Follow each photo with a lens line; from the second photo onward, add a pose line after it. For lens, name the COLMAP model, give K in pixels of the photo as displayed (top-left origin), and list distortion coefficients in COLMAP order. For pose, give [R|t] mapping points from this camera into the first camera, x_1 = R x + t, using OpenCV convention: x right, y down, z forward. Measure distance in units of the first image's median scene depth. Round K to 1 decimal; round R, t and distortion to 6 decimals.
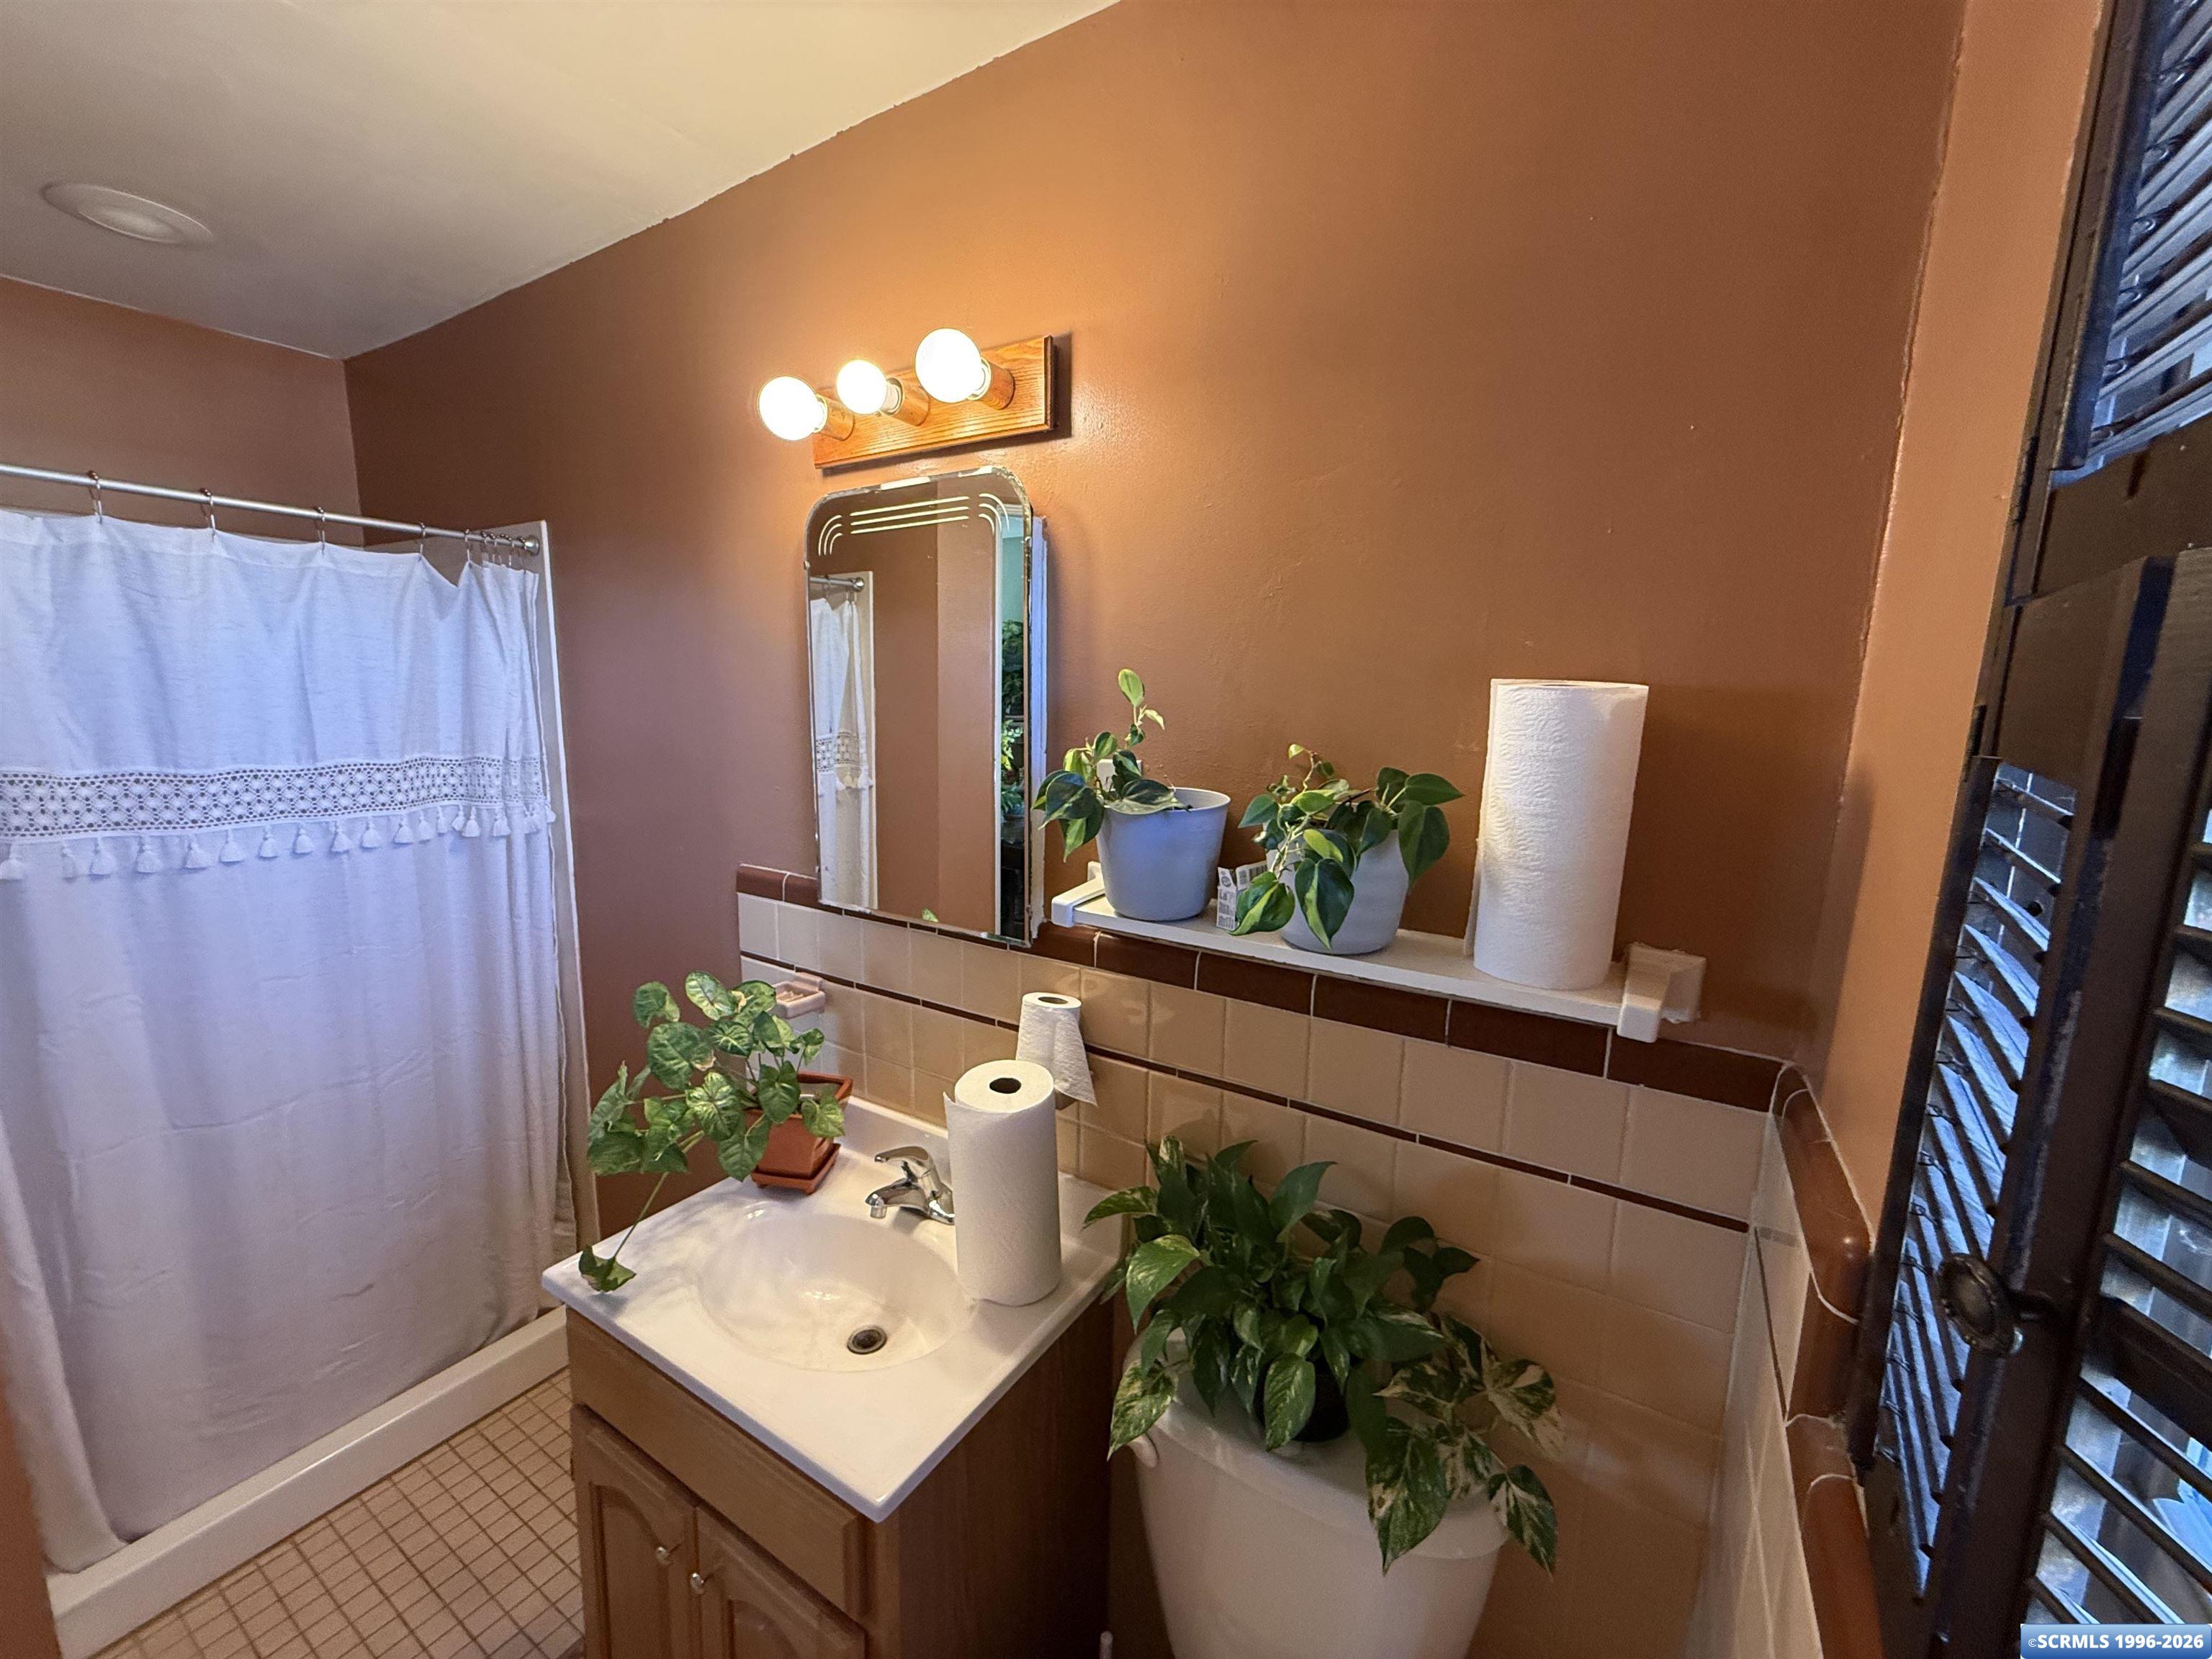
lens RADIAL K [[883.5, 0, 1103.8], [0, 883.5, 832.2], [0, 0, 1]] dist [-0.002769, -0.000228]
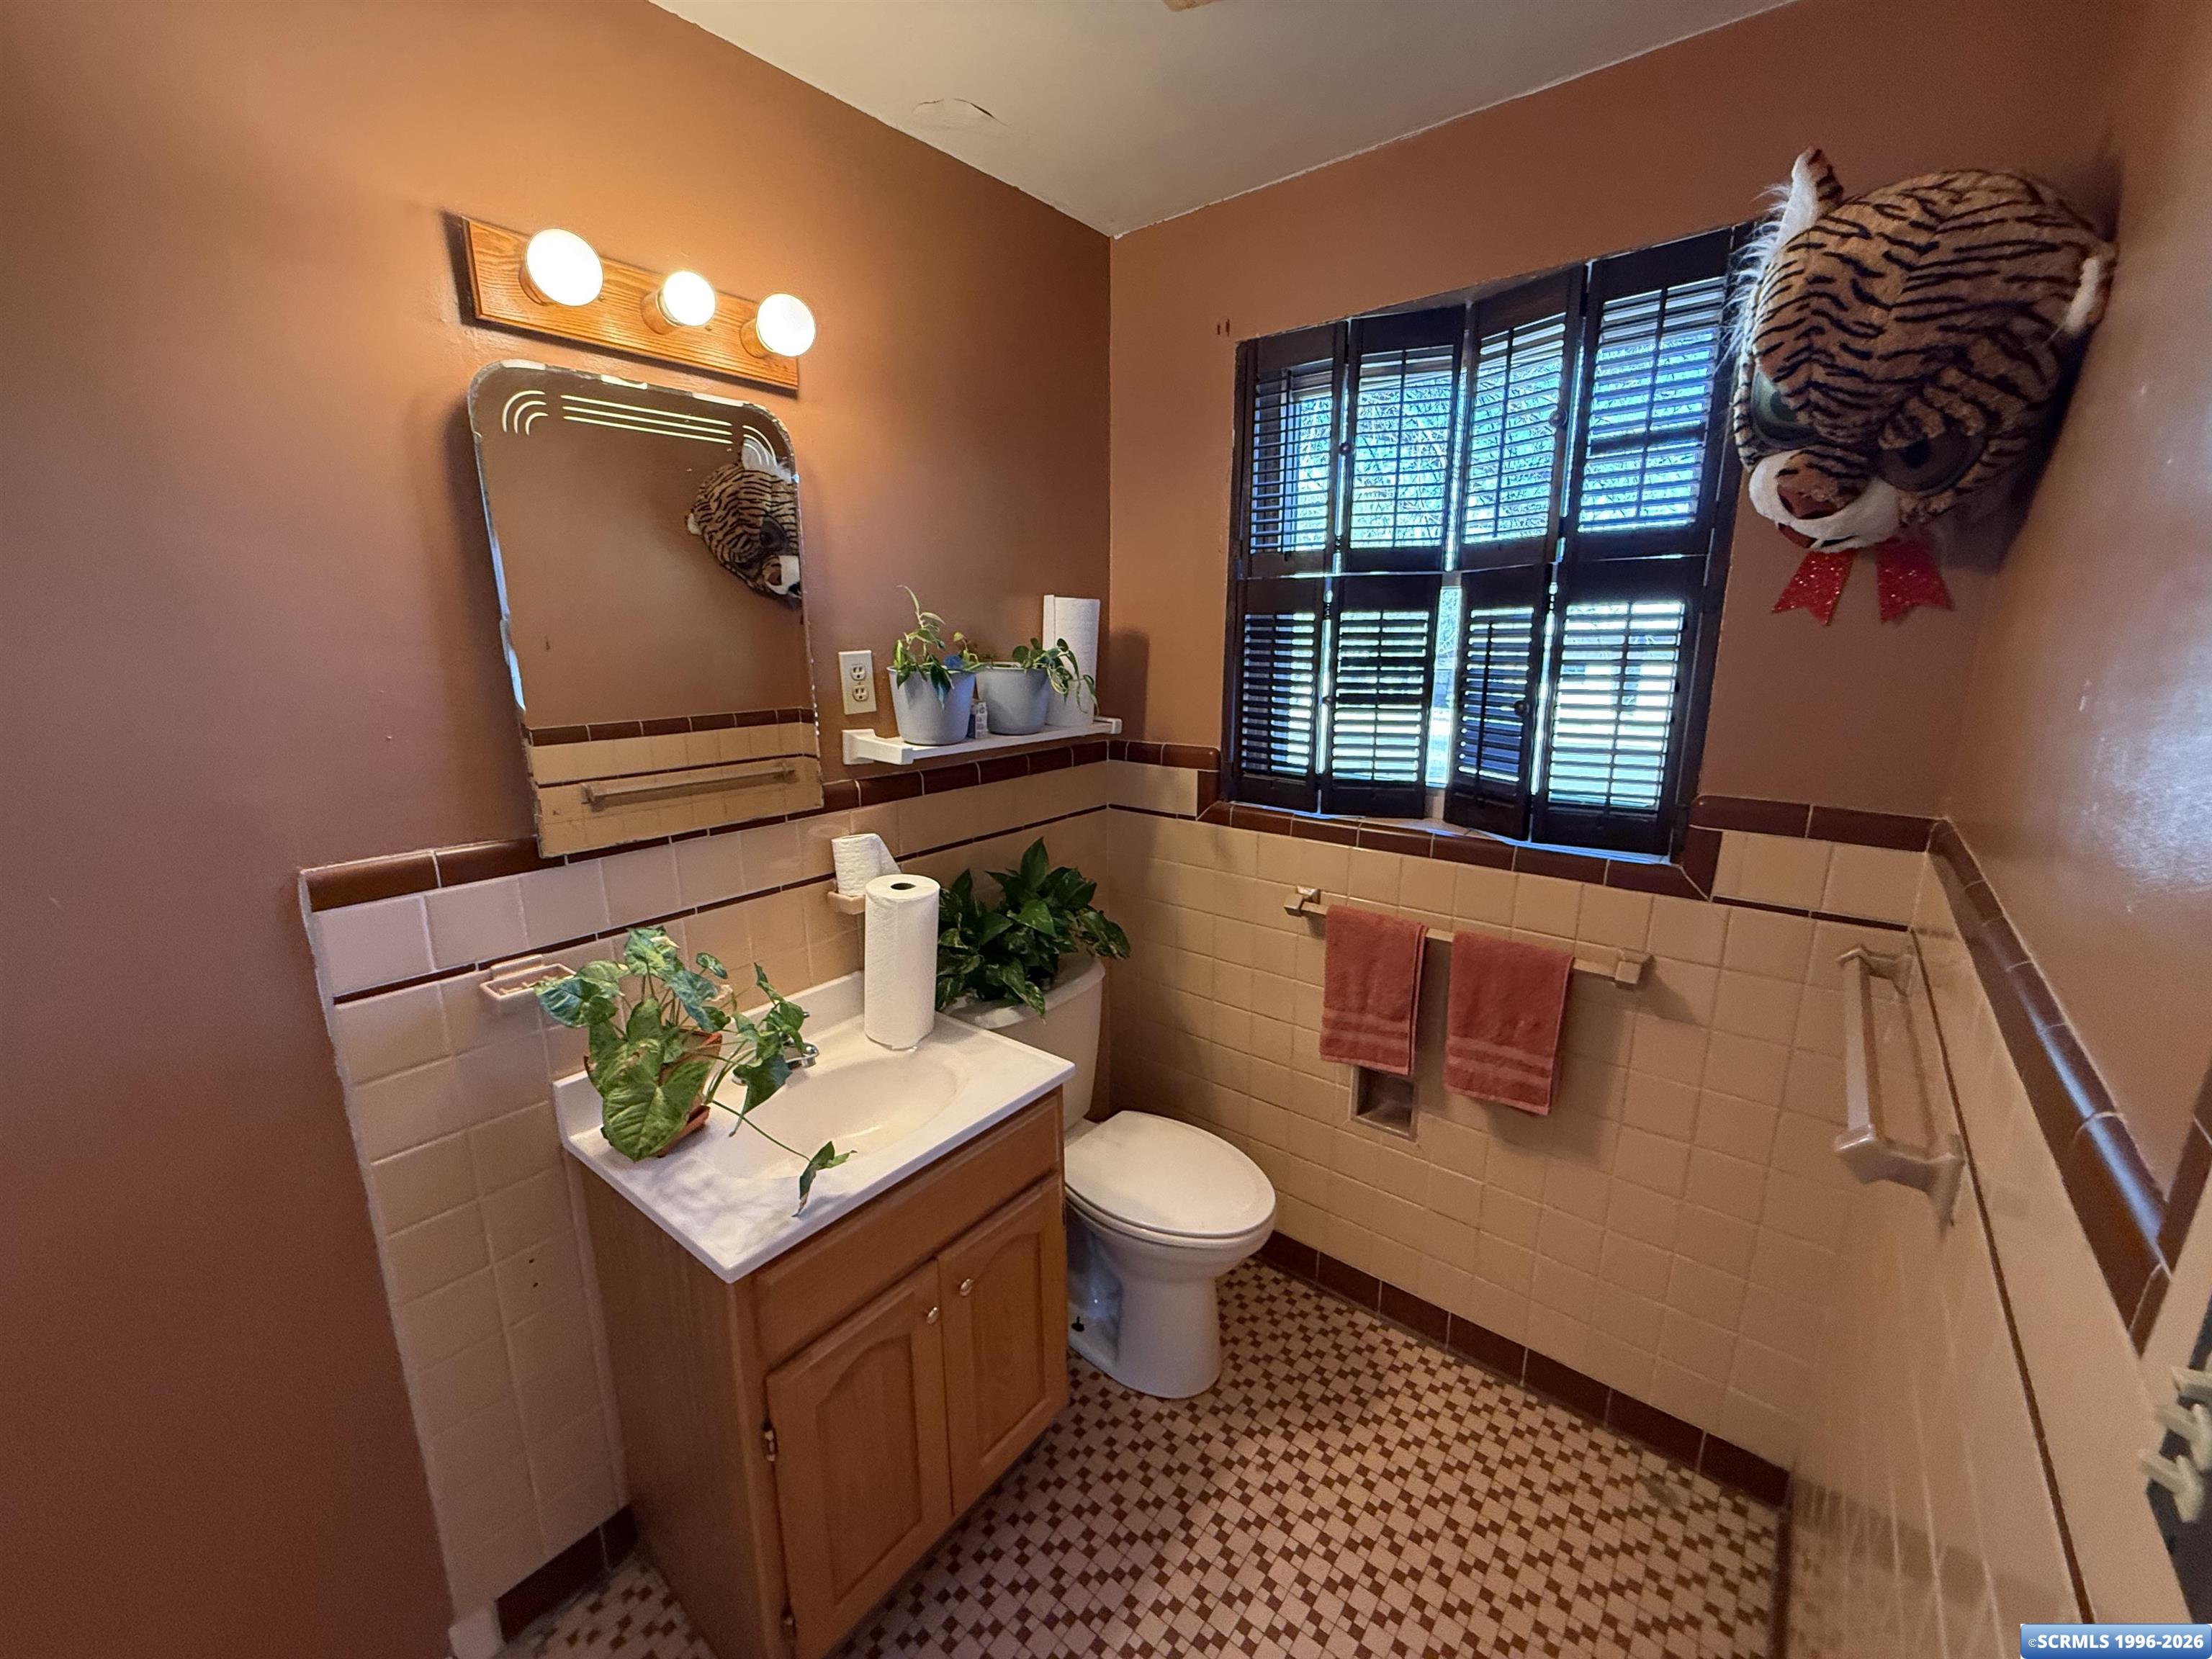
lens RADIAL K [[883.5, 0, 1103.8], [0, 883.5, 832.4], [0, 0, 1]] dist [-0.002769, -0.000228]
pose [[0.114007, -0.241560, 0.963665, -1.358755], [0.164580, 0.961179, 0.221467, -0.052287], [-0.979753, 0.133351, 0.149337, 0.452759]]
